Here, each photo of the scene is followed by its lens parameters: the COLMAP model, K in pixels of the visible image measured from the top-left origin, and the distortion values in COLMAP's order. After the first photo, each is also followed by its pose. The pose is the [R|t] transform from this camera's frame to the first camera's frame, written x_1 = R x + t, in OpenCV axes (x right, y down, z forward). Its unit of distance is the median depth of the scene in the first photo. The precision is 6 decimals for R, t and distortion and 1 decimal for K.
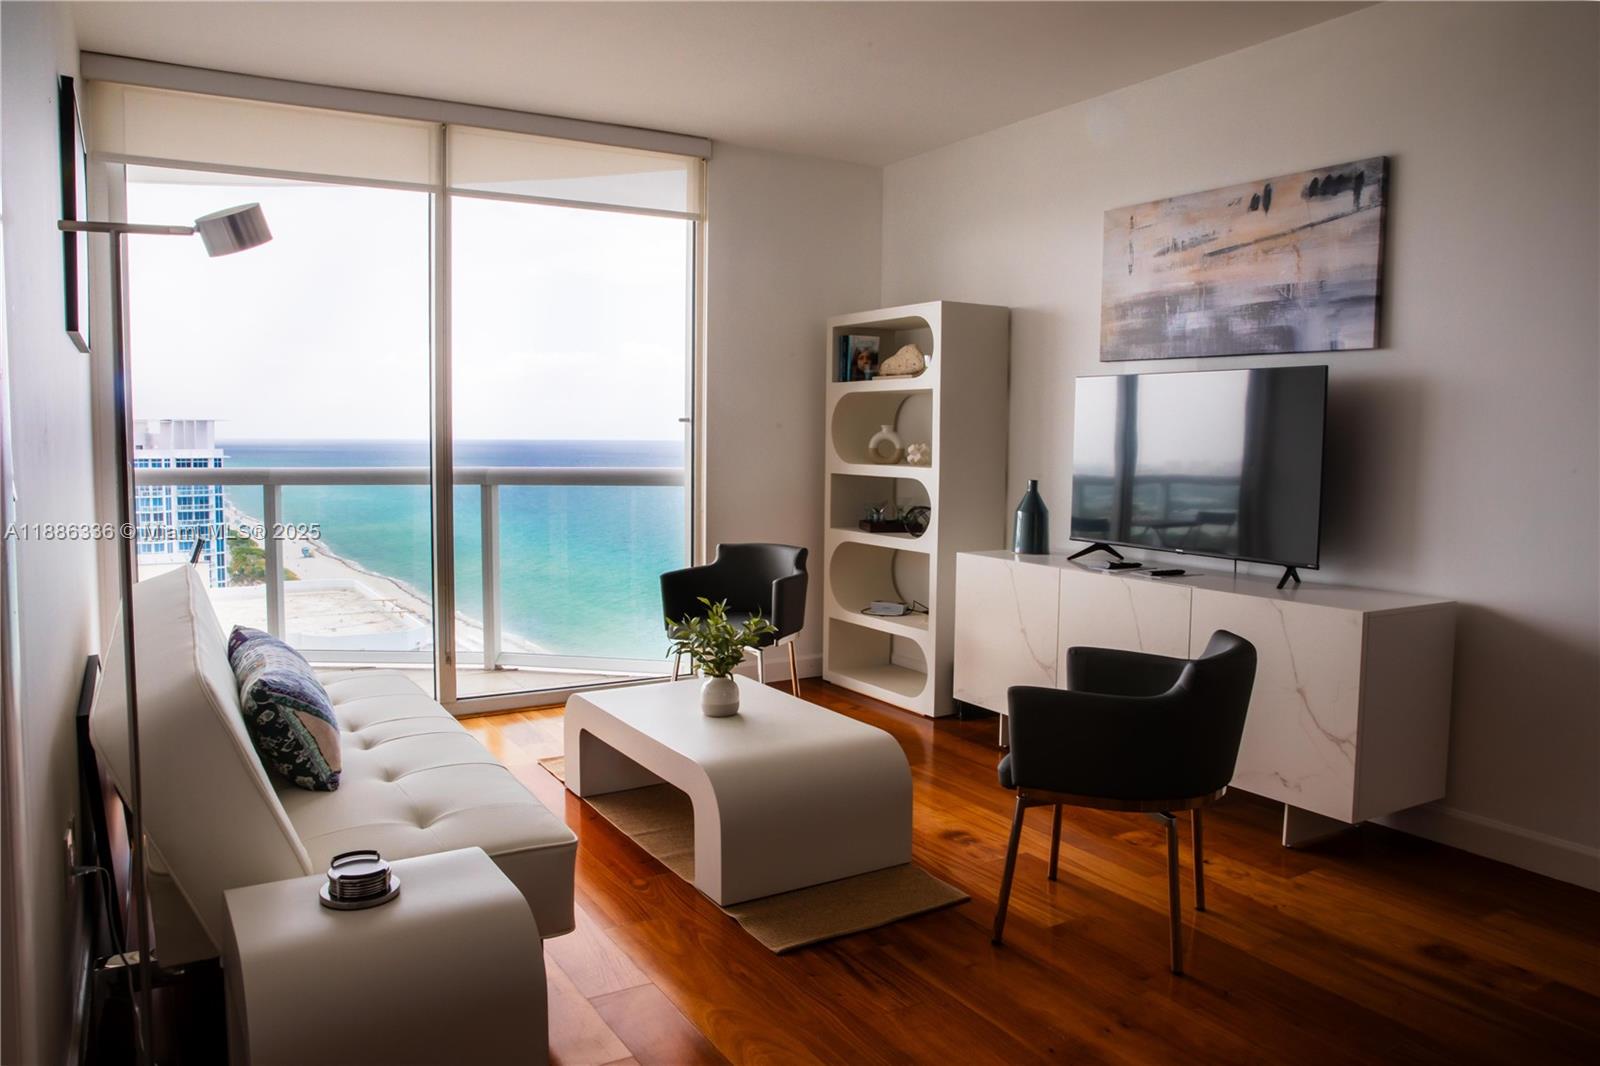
lens RADIAL K [[1123.6, 0, 800.0], [0, 1123.6, 533.0], [0, 0, 1]] dist [-0.116137, 0.098110]
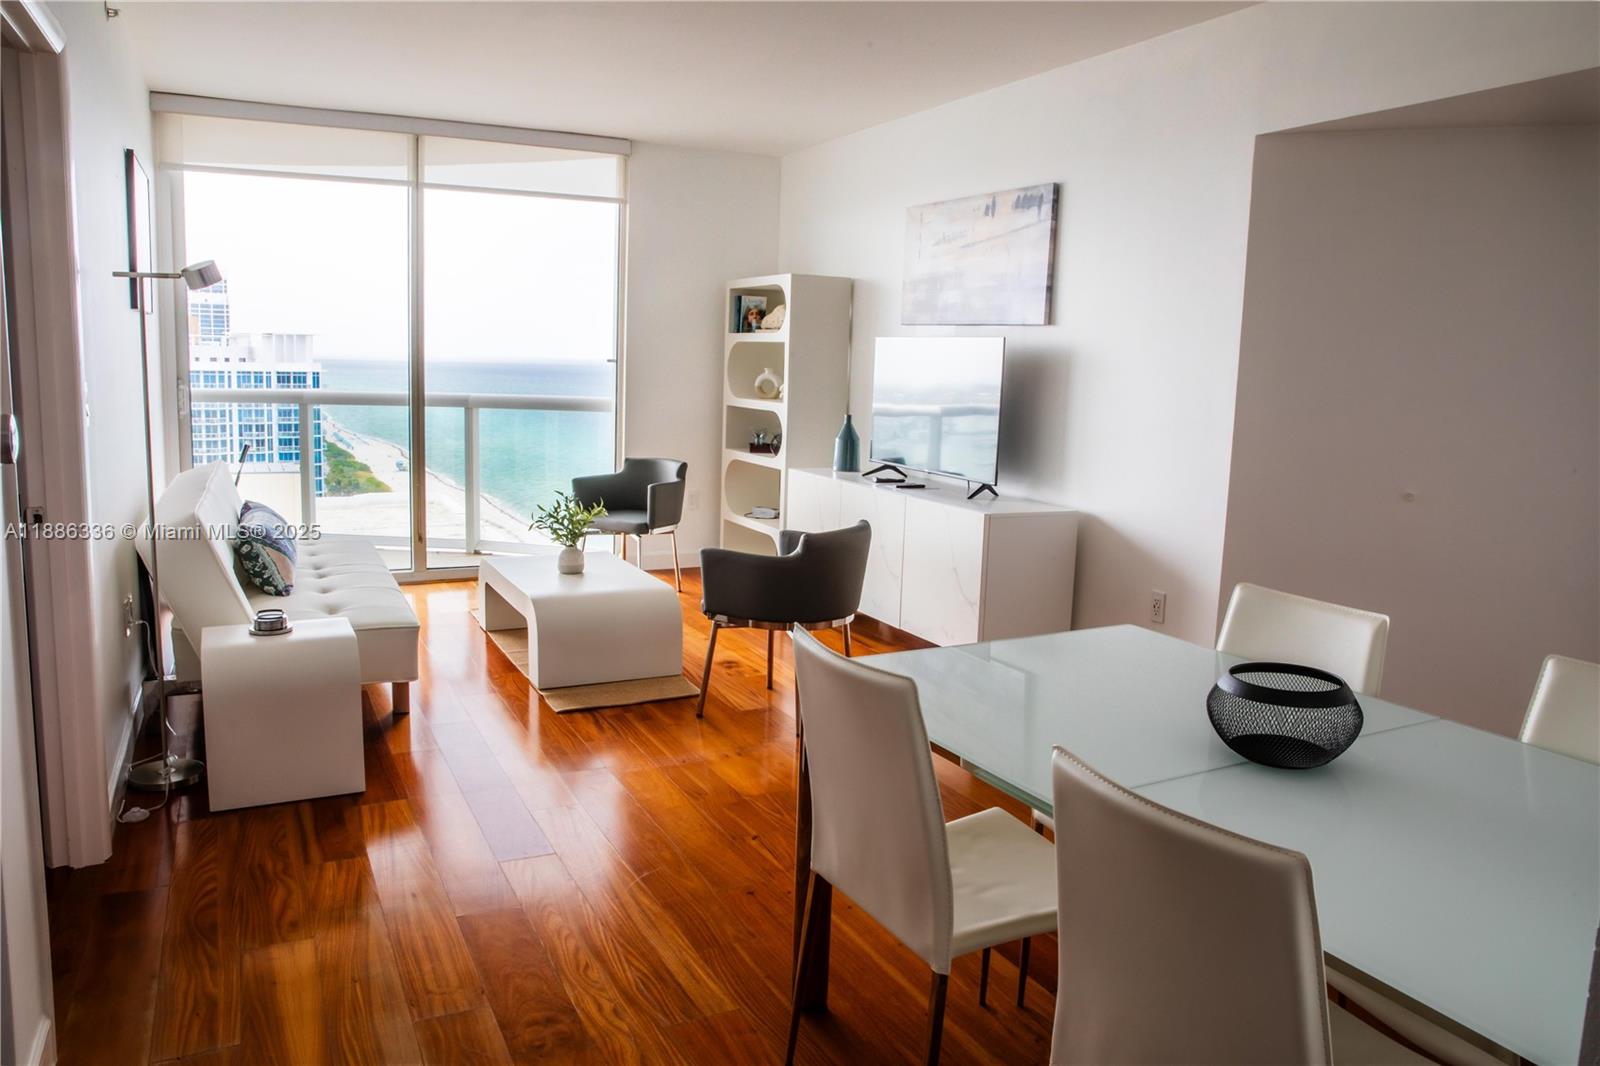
lens RADIAL K [[1123.6, 0, 800.0], [0, 1123.6, 533.0], [0, 0, 1]] dist [-0.116137, 0.098110]
pose [[0.996685, 0.034398, -0.073730, 0.245750], [-0.029483, 0.997335, 0.066732, 0.004318], [0.075829, -0.064337, 0.995043, -0.306521]]
